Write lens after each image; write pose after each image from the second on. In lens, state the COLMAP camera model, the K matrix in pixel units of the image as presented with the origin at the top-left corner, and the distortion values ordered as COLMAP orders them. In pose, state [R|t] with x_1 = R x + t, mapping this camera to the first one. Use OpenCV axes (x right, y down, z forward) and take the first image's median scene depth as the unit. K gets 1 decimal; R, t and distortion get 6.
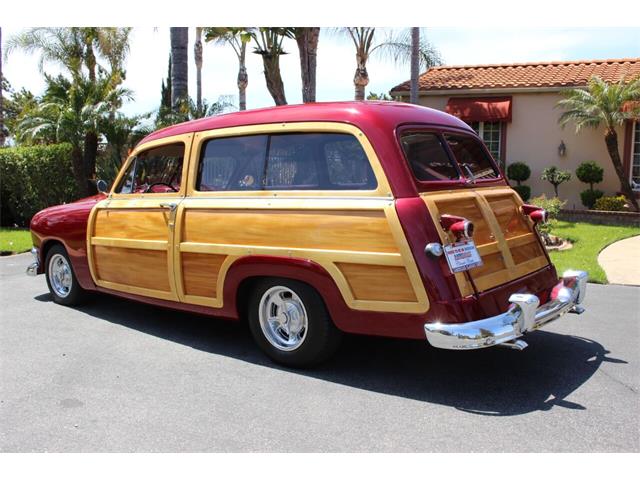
lens RADIAL K [[620.1, 0, 320.0], [0, 620.1, 240.0], [0, 0, 1]] dist [-0.146607, 0.135574]
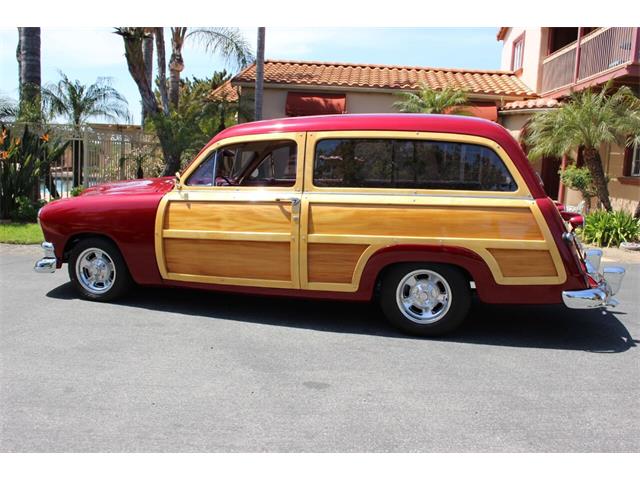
lens RADIAL K [[620.1, 0, 320.0], [0, 620.1, 240.0], [0, 0, 1]] dist [-0.146607, 0.135574]
pose [[0.916526, -0.019842, 0.399482, -0.632945], [0.009886, 0.999587, 0.026966, -0.014735], [-0.399852, -0.020765, 0.916344, -0.008542]]
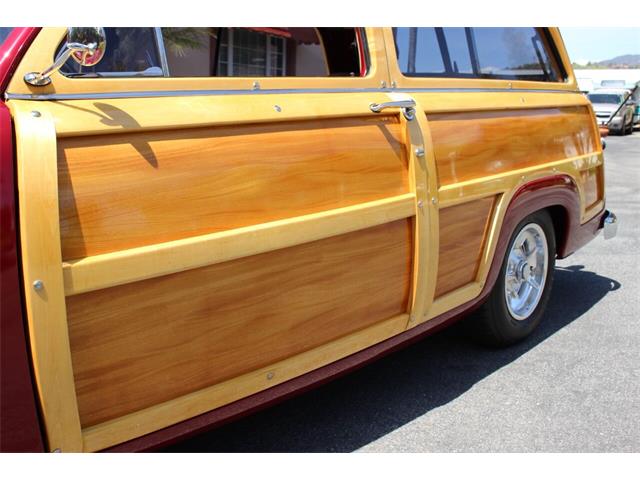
lens RADIAL K [[765.8, 0, 320.0], [0, 765.8, 240.0], [0, 0, 1]] dist [-0.101448, 0.002743]
pose [[0.018911, -0.177053, 0.984020, -0.767648], [0.093250, 0.980218, 0.174577, -0.064070], [-0.995463, 0.088458, 0.035047, 1.049841]]
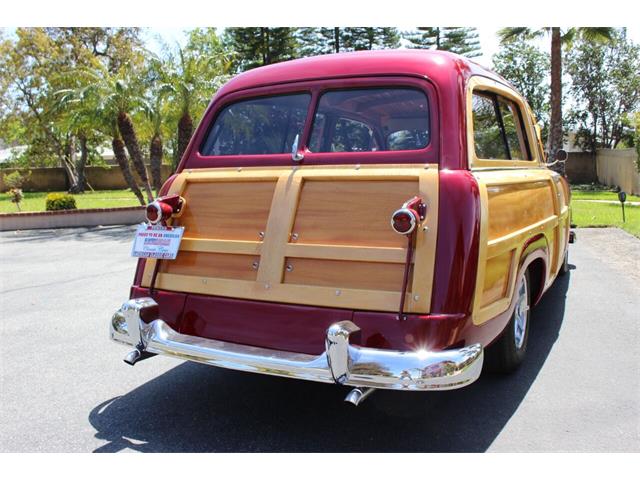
lens RADIAL K [[620.1, 0, 320.0], [0, 620.1, 240.0], [0, 0, 1]] dist [-0.146607, 0.135574]
pose [[0.219081, 0.135793, -0.966211, 0.851459], [-0.094100, 0.988592, 0.117602, -0.076657], [0.971158, 0.065156, 0.229360, 0.774151]]
